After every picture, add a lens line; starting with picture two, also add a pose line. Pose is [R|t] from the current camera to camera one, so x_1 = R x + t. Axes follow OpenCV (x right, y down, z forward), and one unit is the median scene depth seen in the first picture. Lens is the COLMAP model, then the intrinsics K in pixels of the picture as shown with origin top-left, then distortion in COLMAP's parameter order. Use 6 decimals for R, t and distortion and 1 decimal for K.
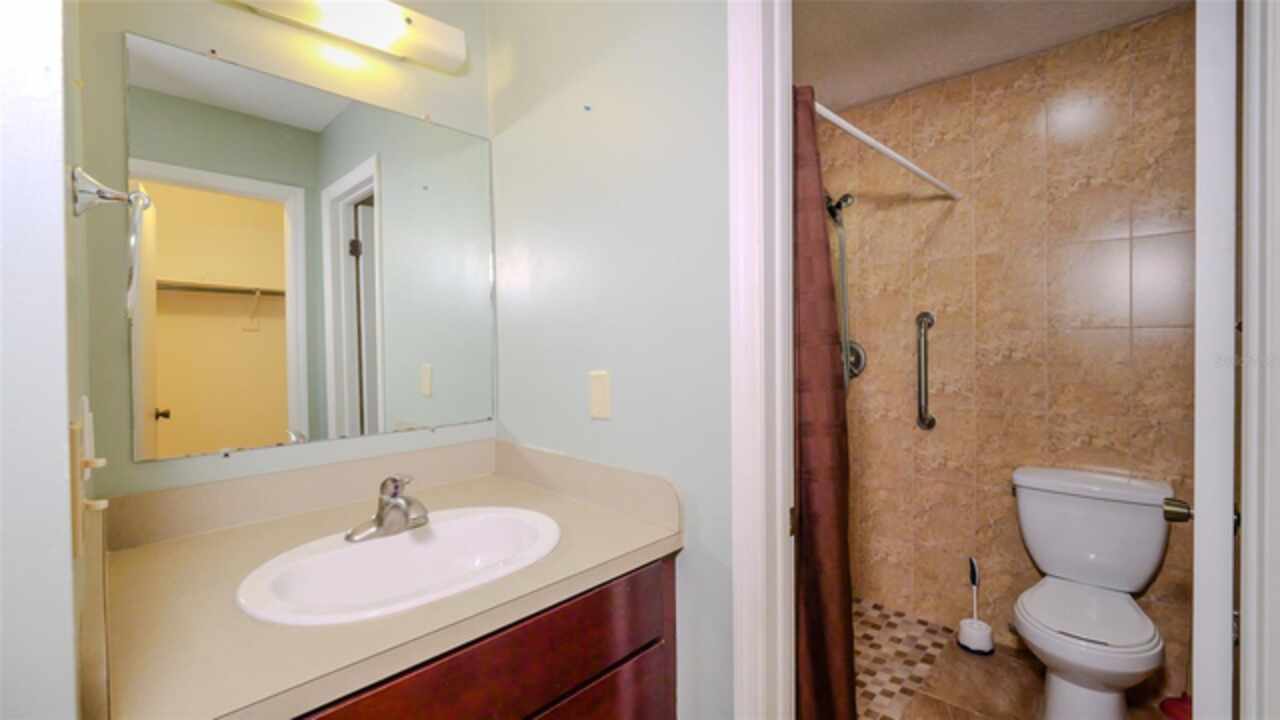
lens RADIAL K [[529.2, 0, 641.8], [0, 529.2, 353.7], [0, 0, 1]] dist [-0.006720, -0.001074]
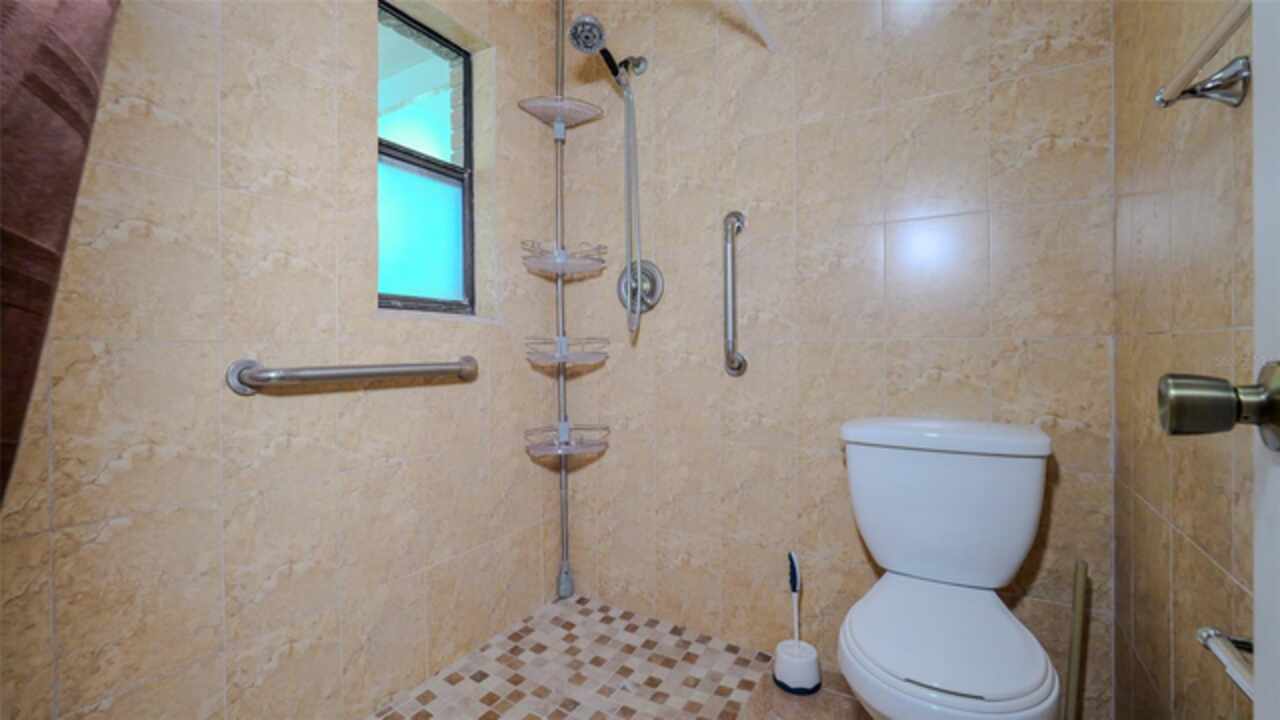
lens RADIAL K [[529.2, 0, 640.1], [0, 529.2, 351.9], [0, 0, 1]] dist [-0.006720, -0.001074]
pose [[0.975964, 0.004189, 0.217894, 0.267542], [-0.001279, 0.999908, -0.013494, 0.126468], [-0.217930, 0.012891, 0.975879, 0.345339]]
